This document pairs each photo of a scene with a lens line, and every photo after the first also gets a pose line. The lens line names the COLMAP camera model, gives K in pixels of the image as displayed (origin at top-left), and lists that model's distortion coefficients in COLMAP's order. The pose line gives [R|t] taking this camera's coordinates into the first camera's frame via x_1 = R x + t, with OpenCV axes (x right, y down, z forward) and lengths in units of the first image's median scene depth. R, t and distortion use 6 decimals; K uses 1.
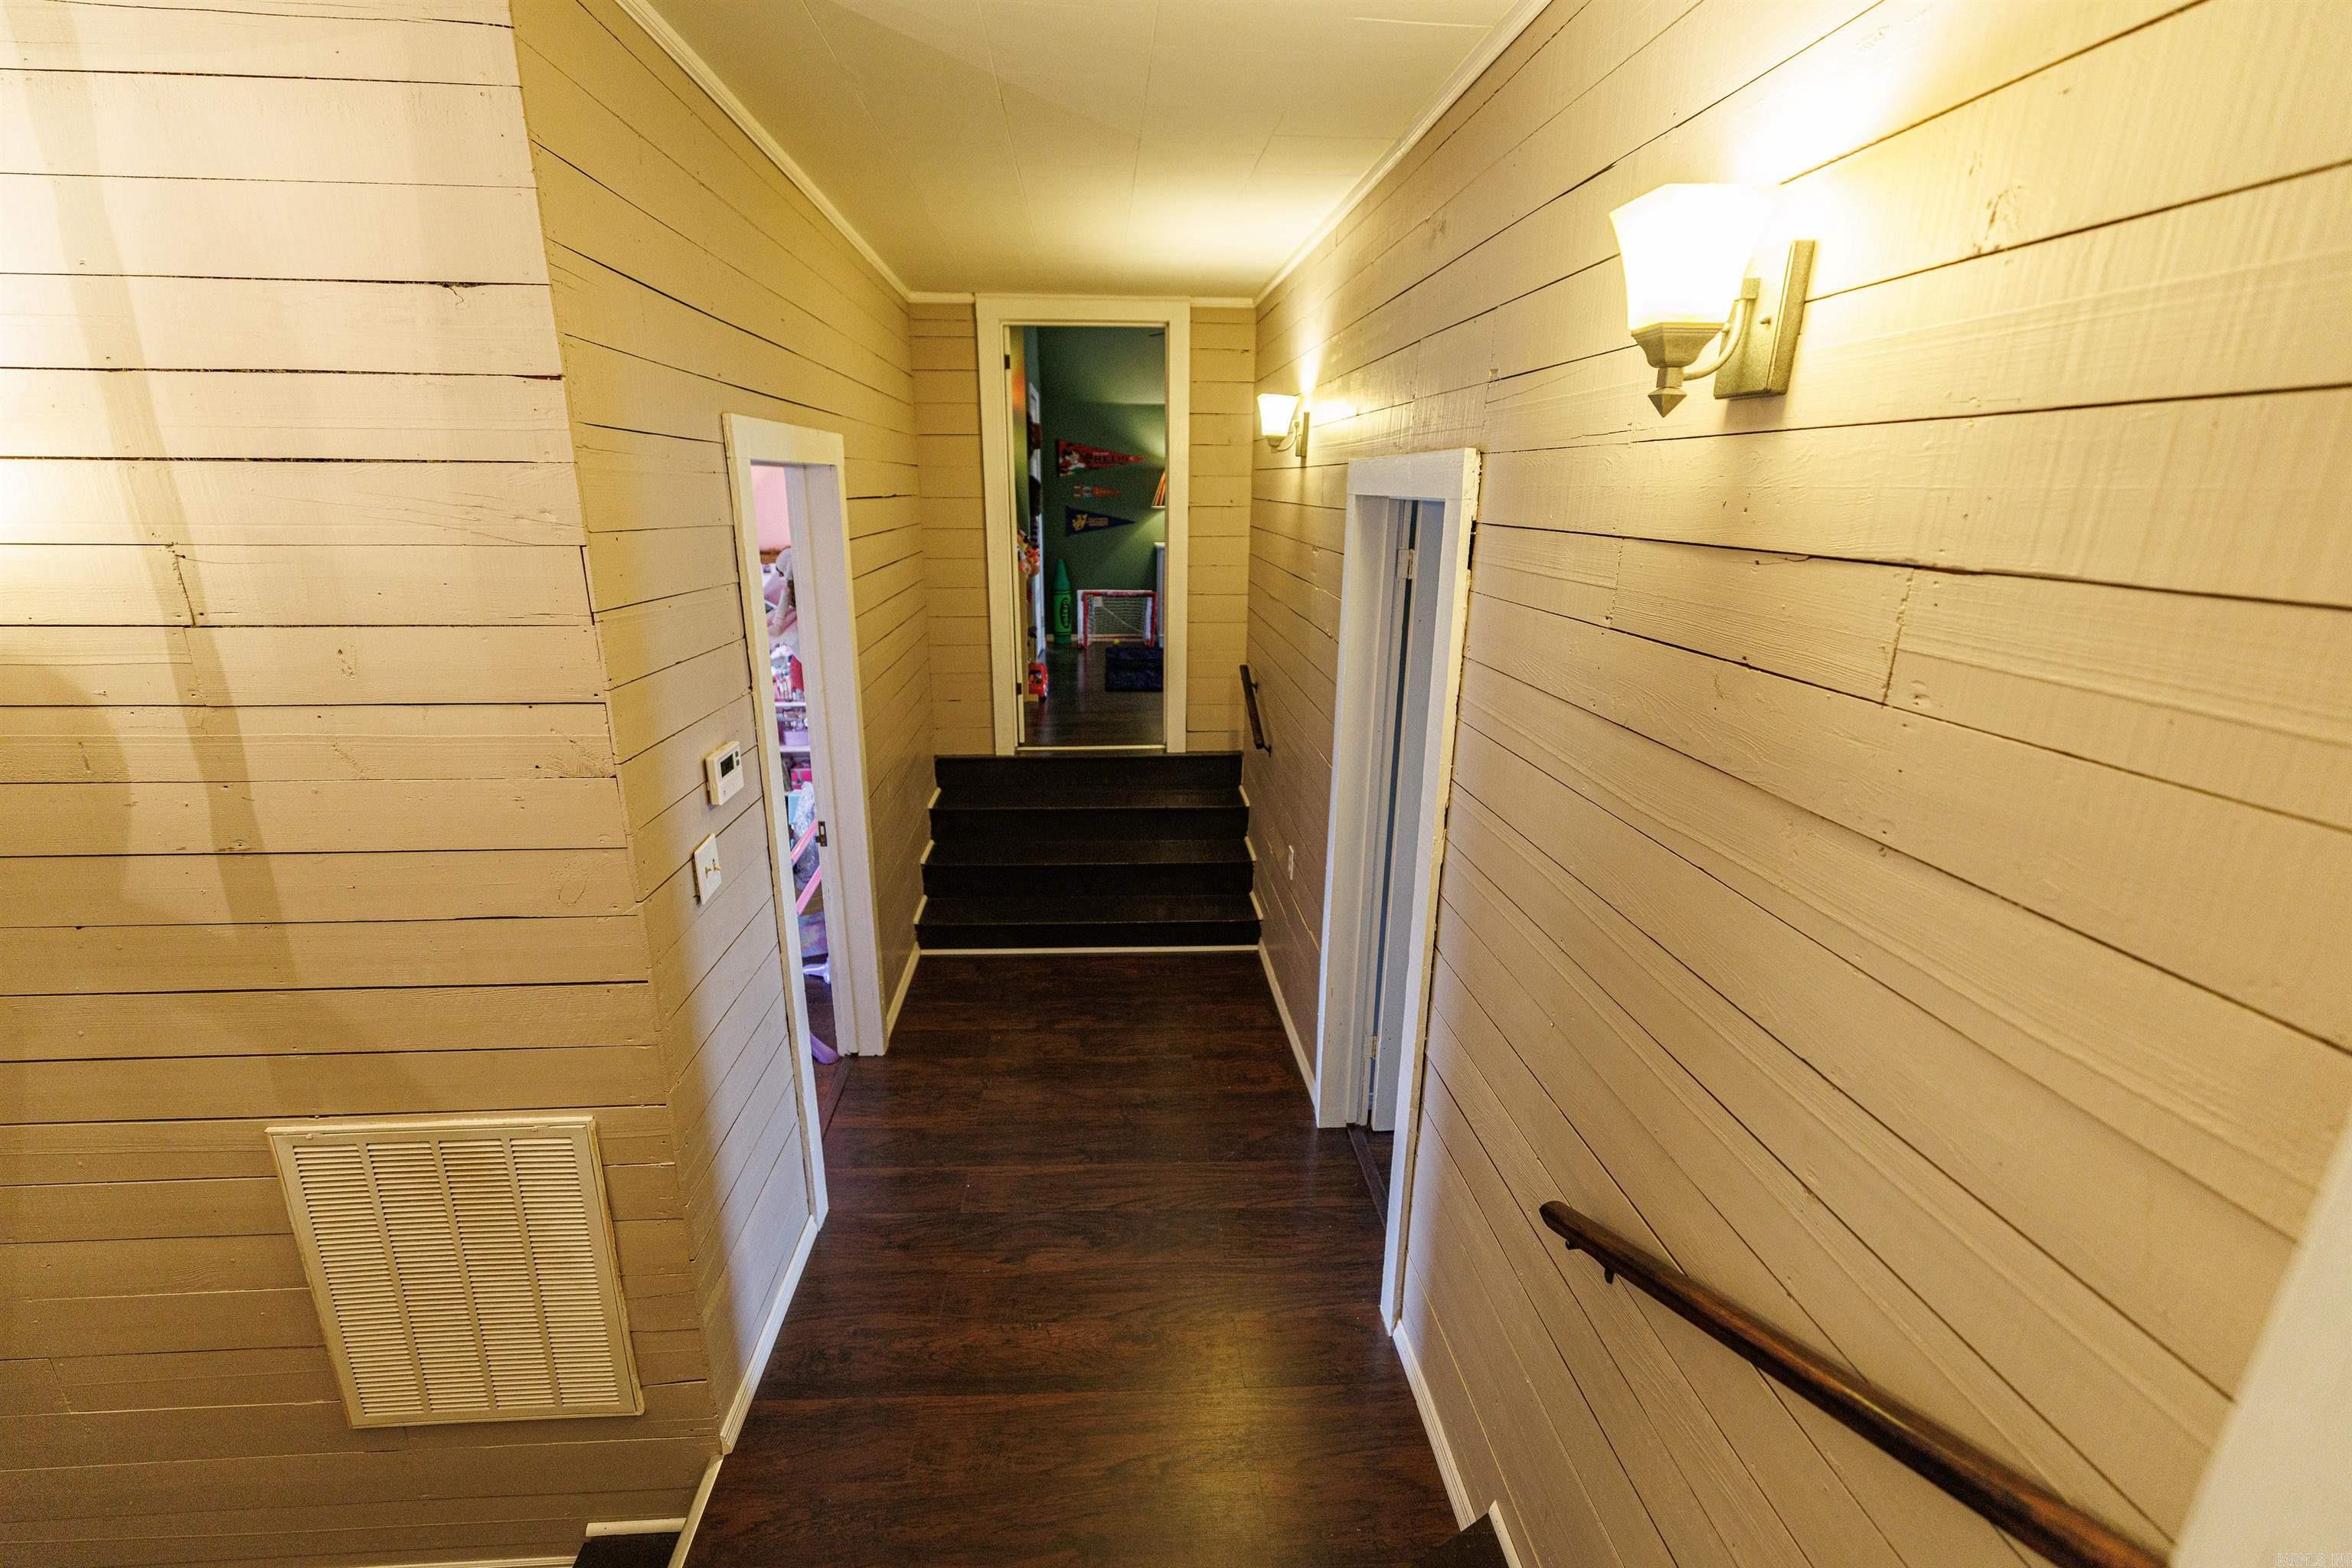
lens RADIAL K [[1009.4, 0, 1162.5], [0, 1009.4, 789.9], [0, 0, 1]] dist [0.004868, 0.000518]
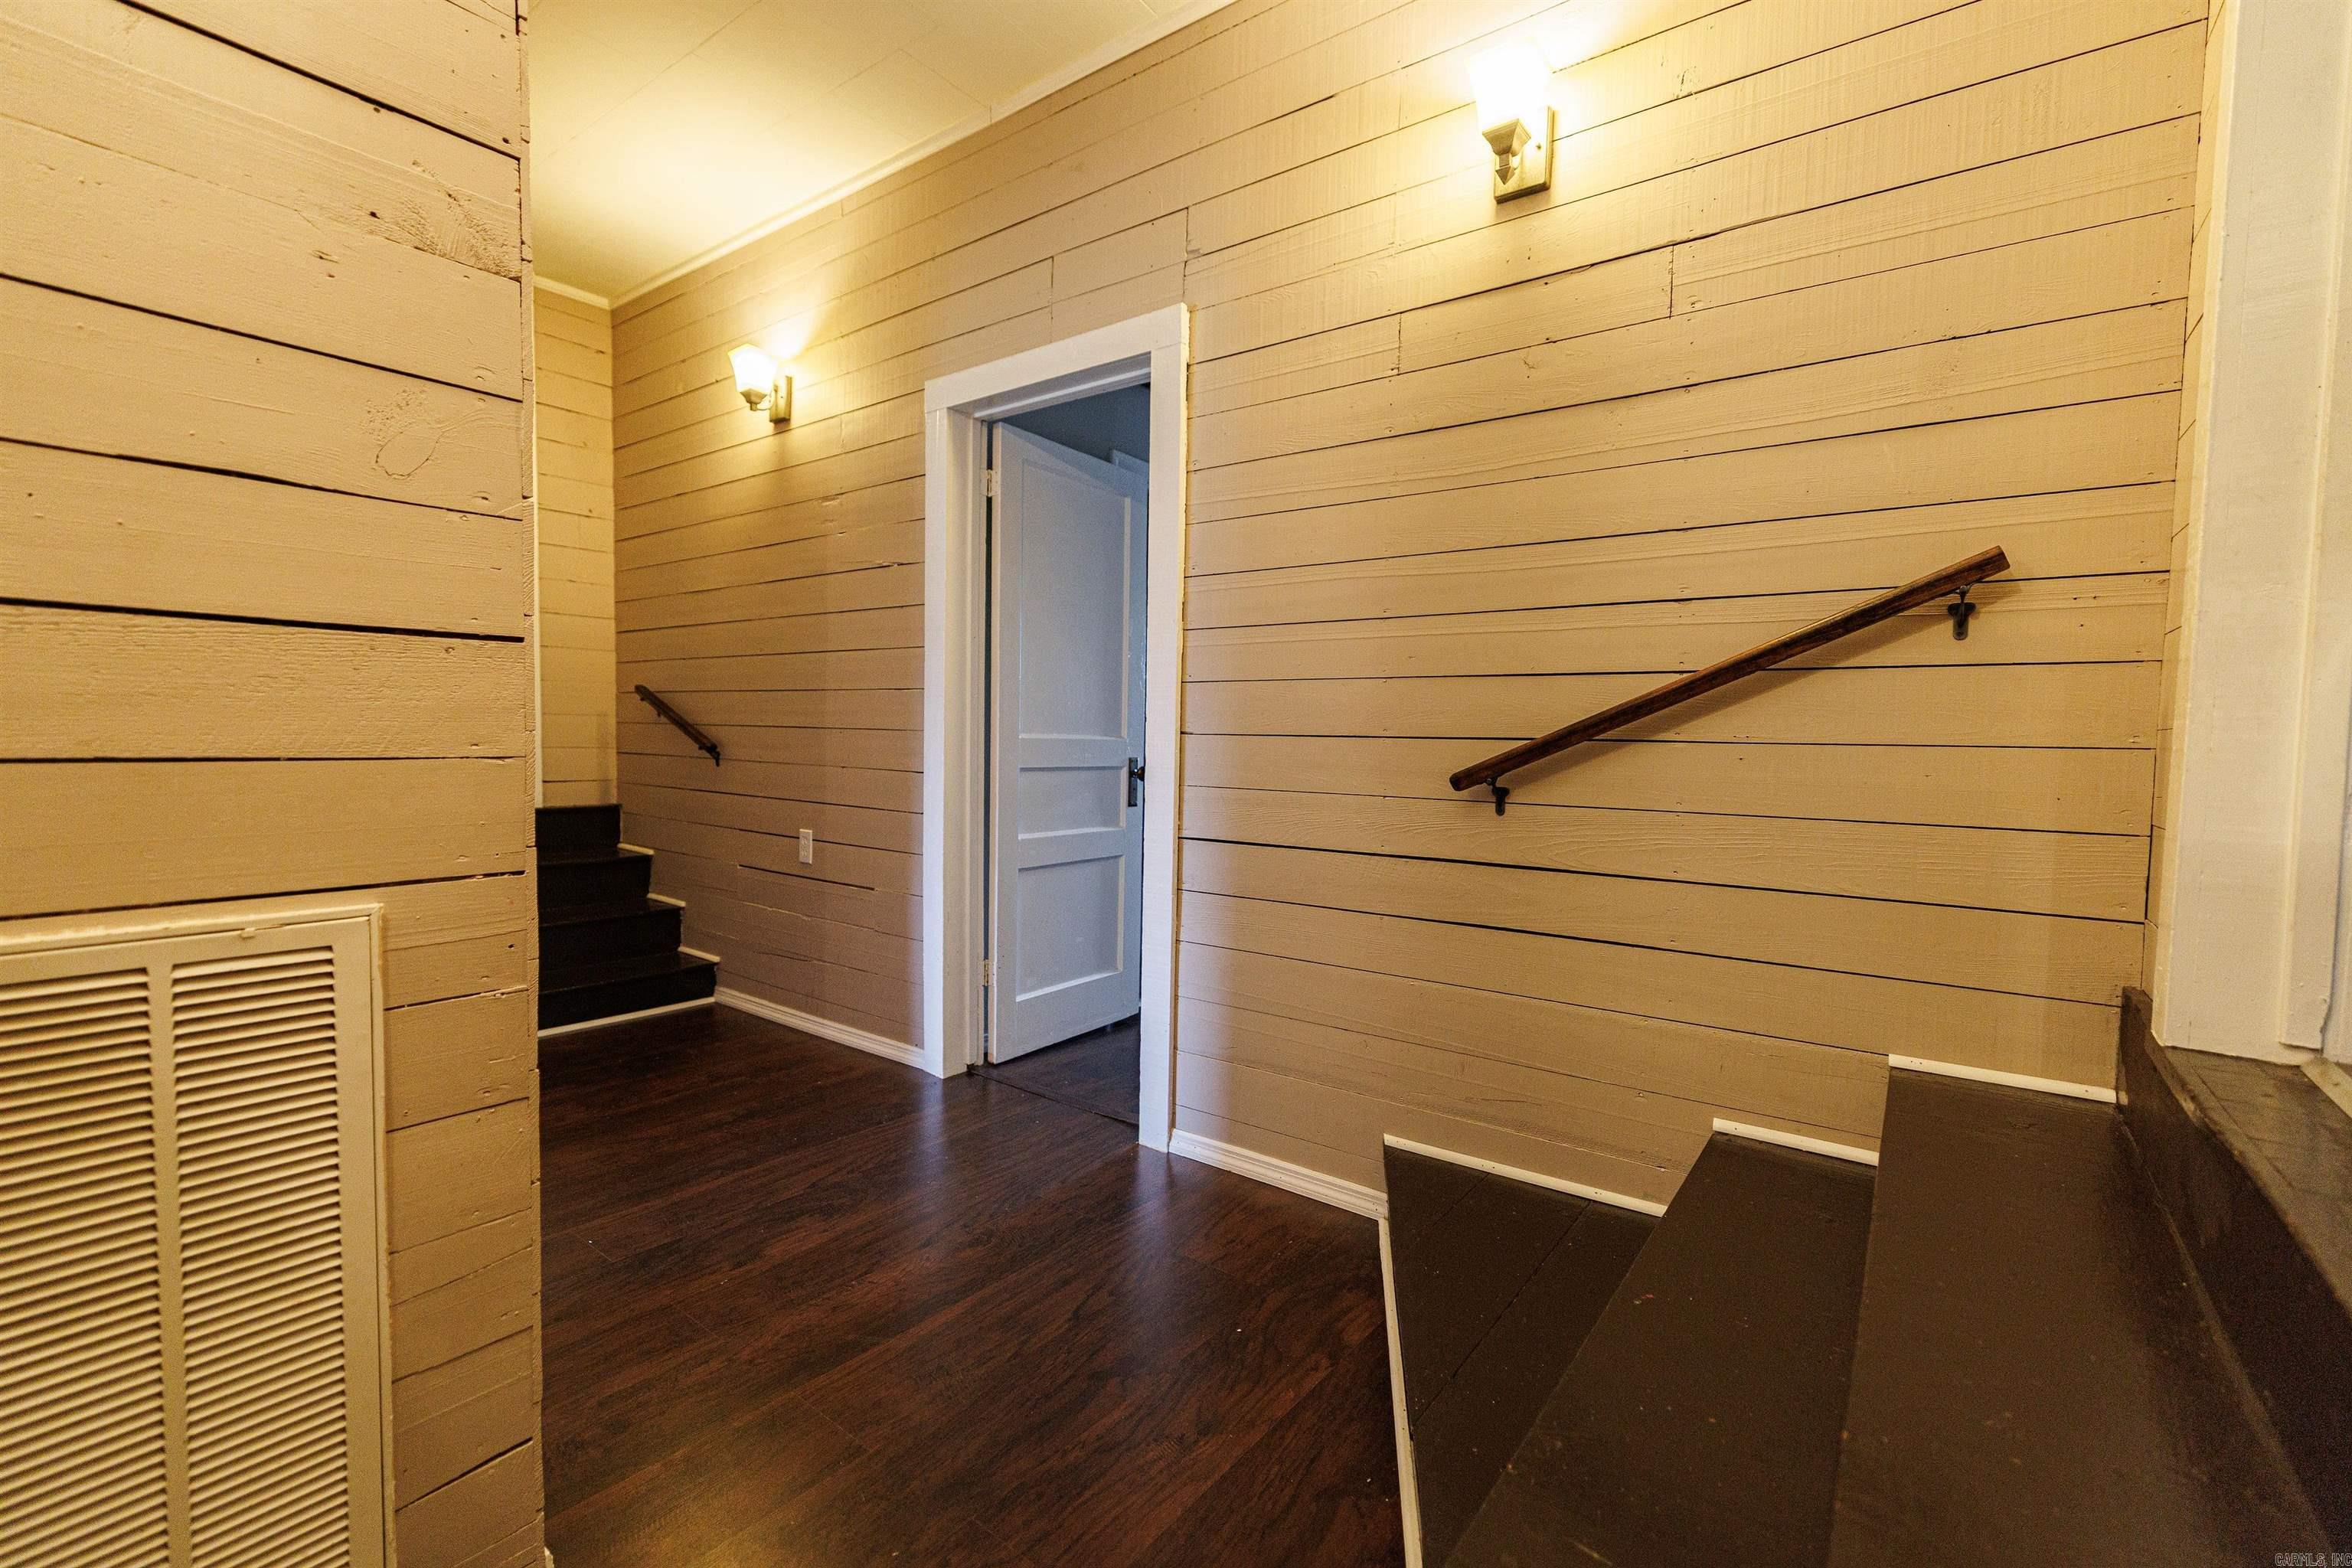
lens RADIAL K [[1009.4, 0, 1163.8], [0, 1009.4, 783.6], [0, 0, 1]] dist [0.004868, 0.000518]
pose [[0.659761, -0.031866, 0.750800, -0.573356], [0.202059, 0.969829, -0.136395, 0.347540], [-0.723801, 0.241694, 0.646294, 0.279613]]
